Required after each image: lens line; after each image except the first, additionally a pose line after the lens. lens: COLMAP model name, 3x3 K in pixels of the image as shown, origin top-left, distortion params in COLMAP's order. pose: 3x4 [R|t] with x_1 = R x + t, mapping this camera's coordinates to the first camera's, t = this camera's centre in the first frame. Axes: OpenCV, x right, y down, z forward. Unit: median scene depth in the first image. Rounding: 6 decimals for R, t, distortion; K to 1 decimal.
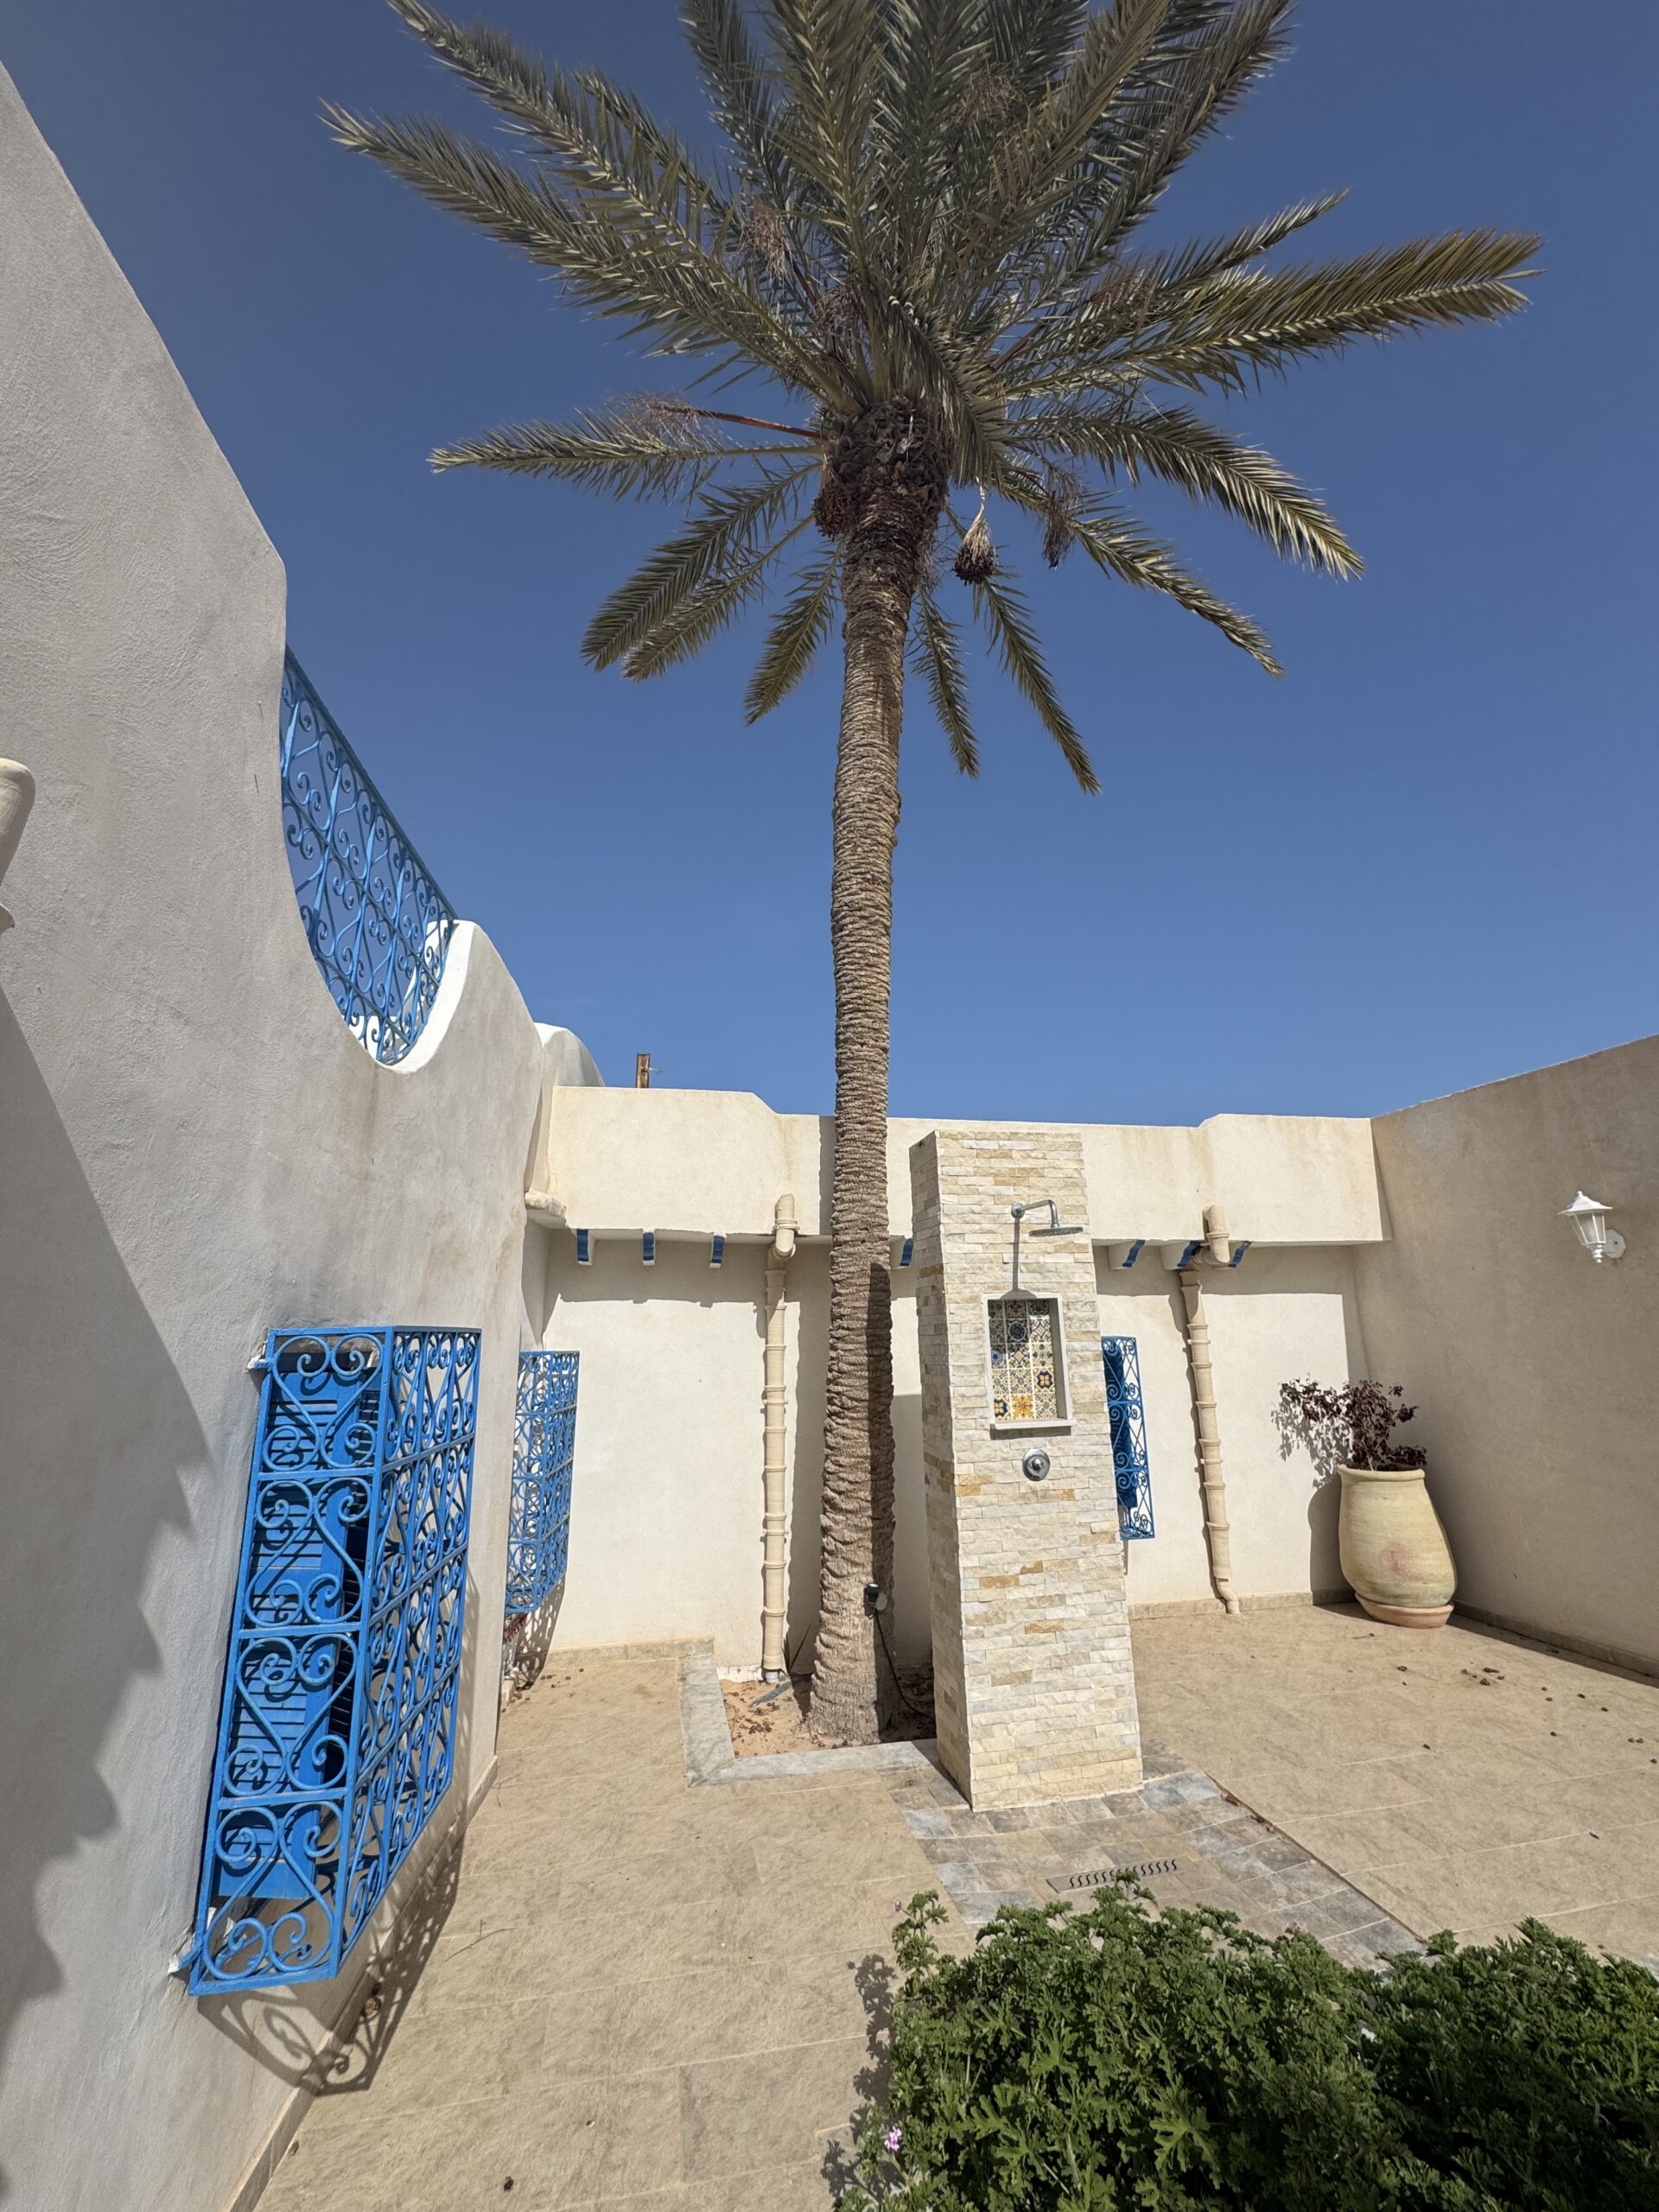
lens RADIAL K [[886.2, 0, 833.2], [0, 886.2, 1103.7], [0, 0, 1]] dist [-0.000811, 0.000129]
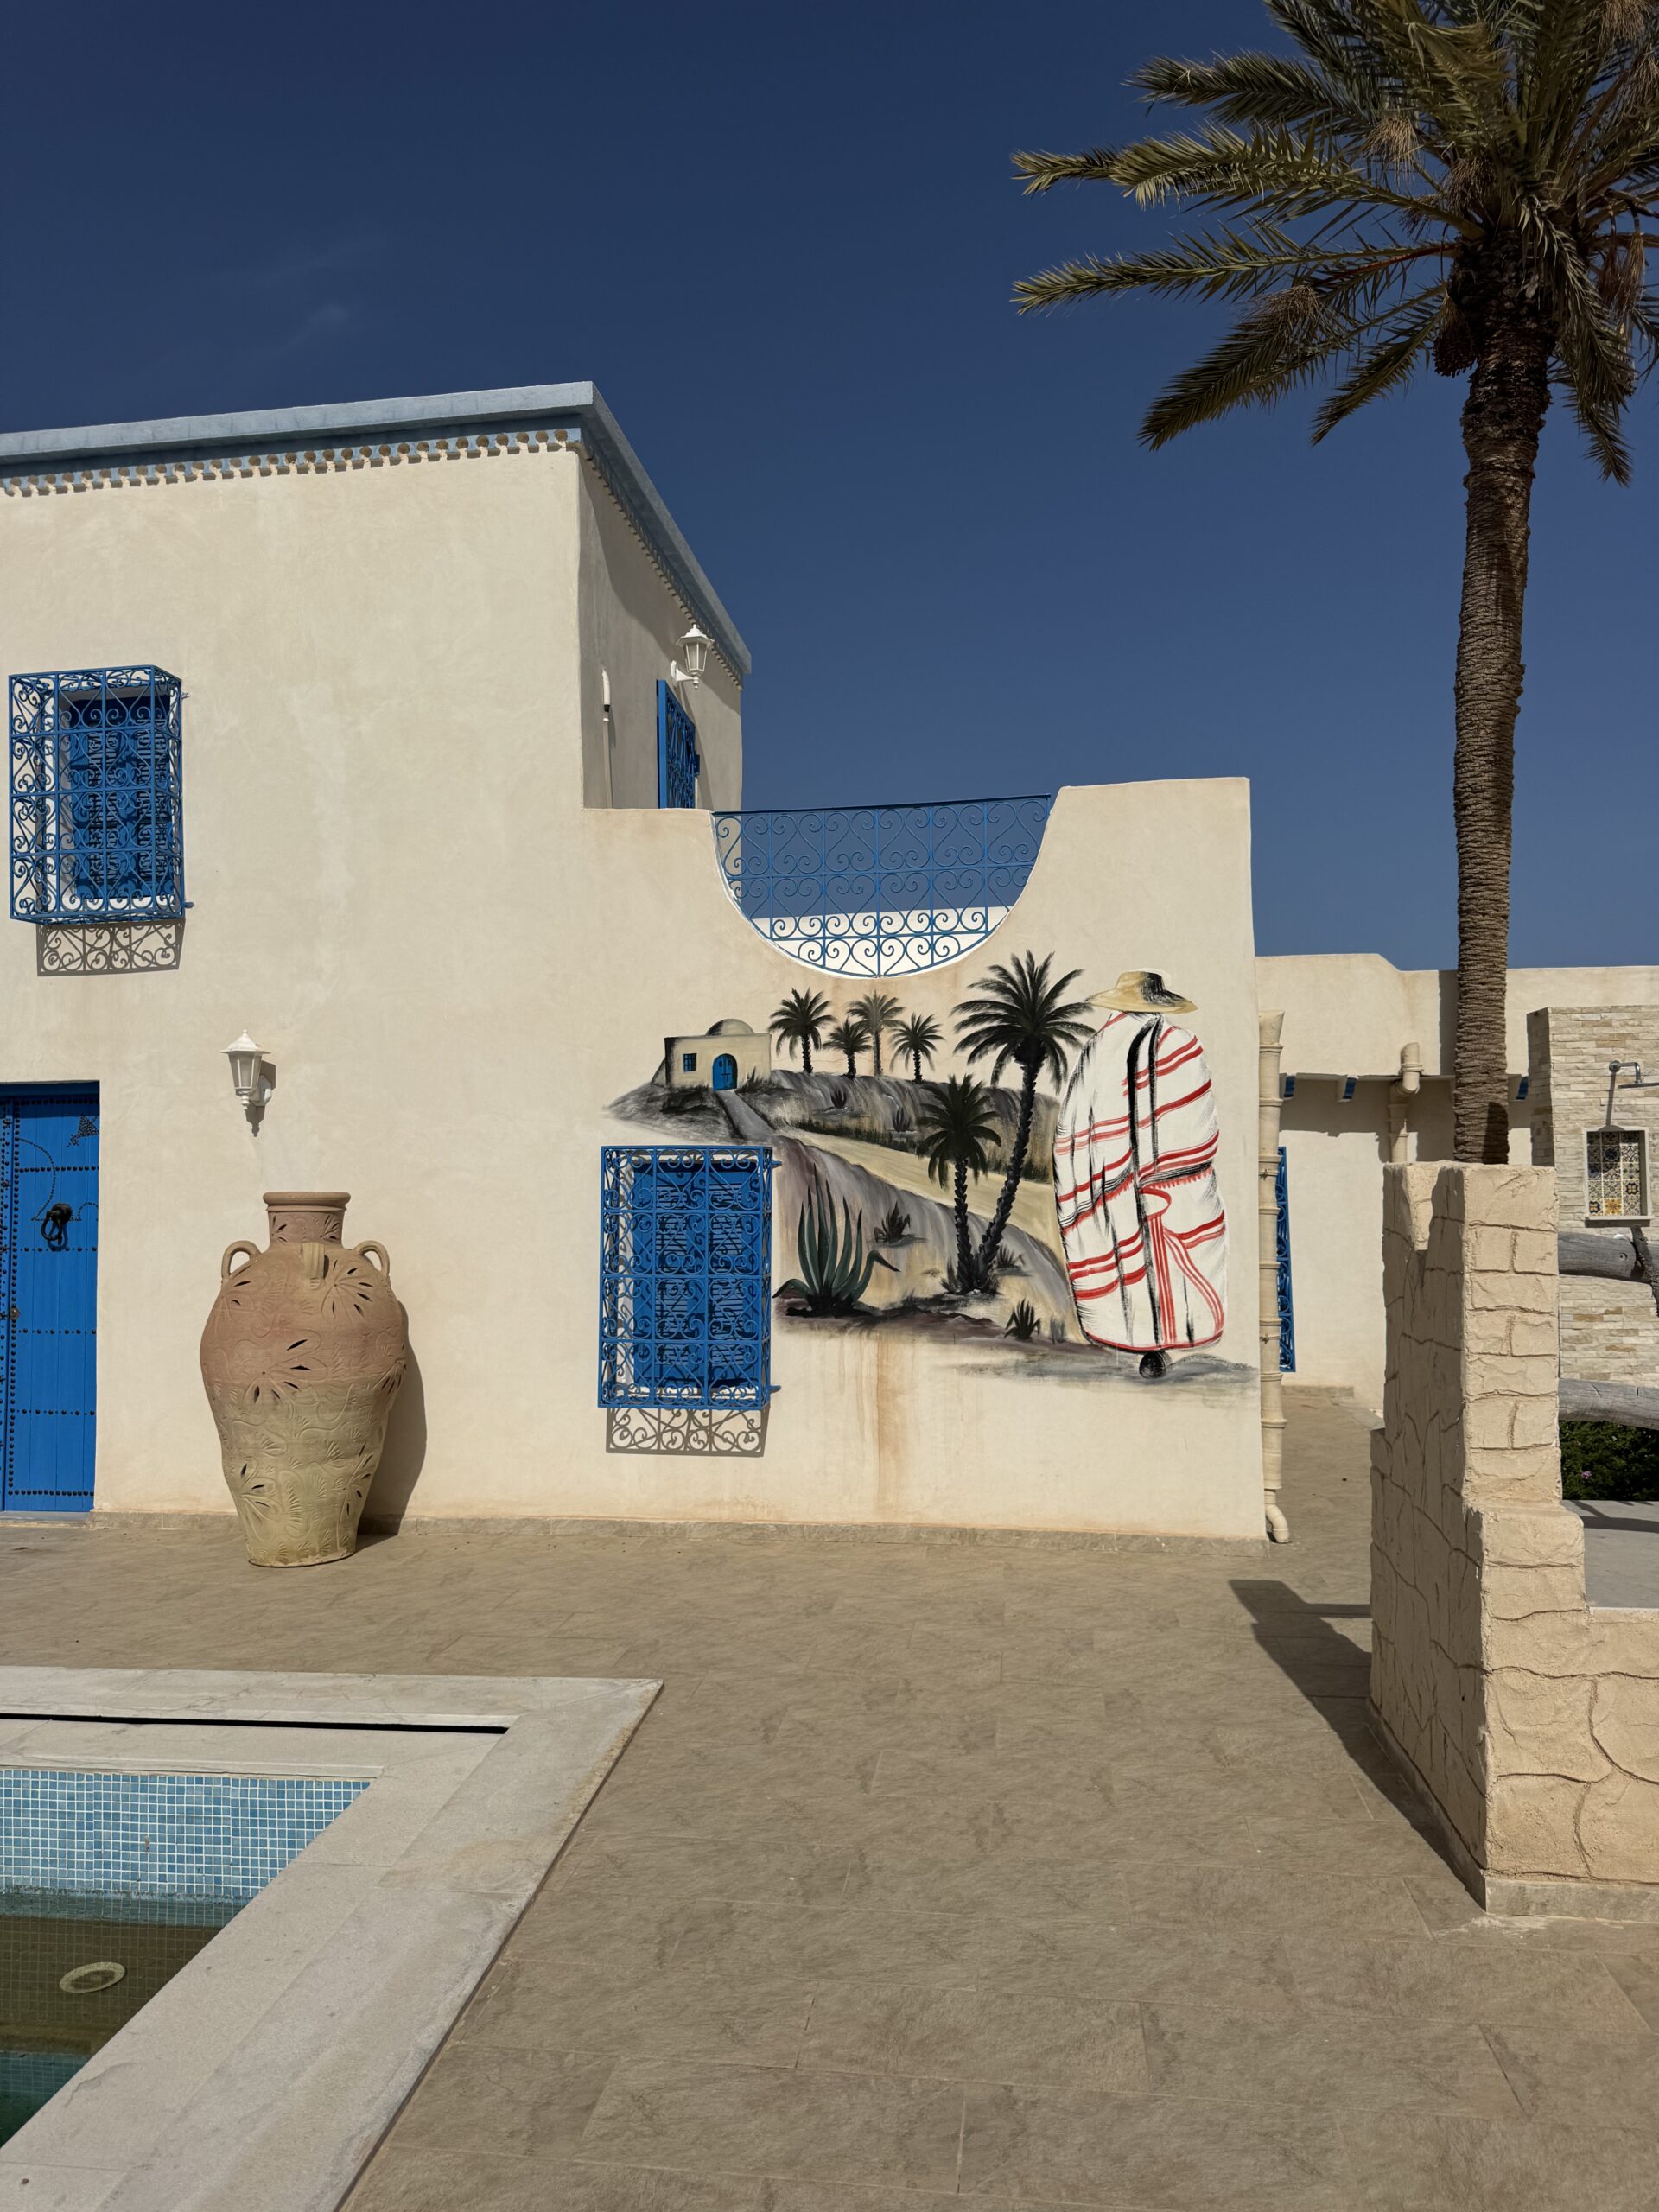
lens RADIAL K [[1561.9, 0, 829.5], [0, 1561.9, 1106.0], [0, 0, 1]] dist [0.057639, -0.105512]
pose [[0.944685, -0.003225, -0.327963, -0.127496], [0.072613, 0.977194, 0.199549, -0.368260], [0.319840, -0.212325, 0.923374, -1.531030]]
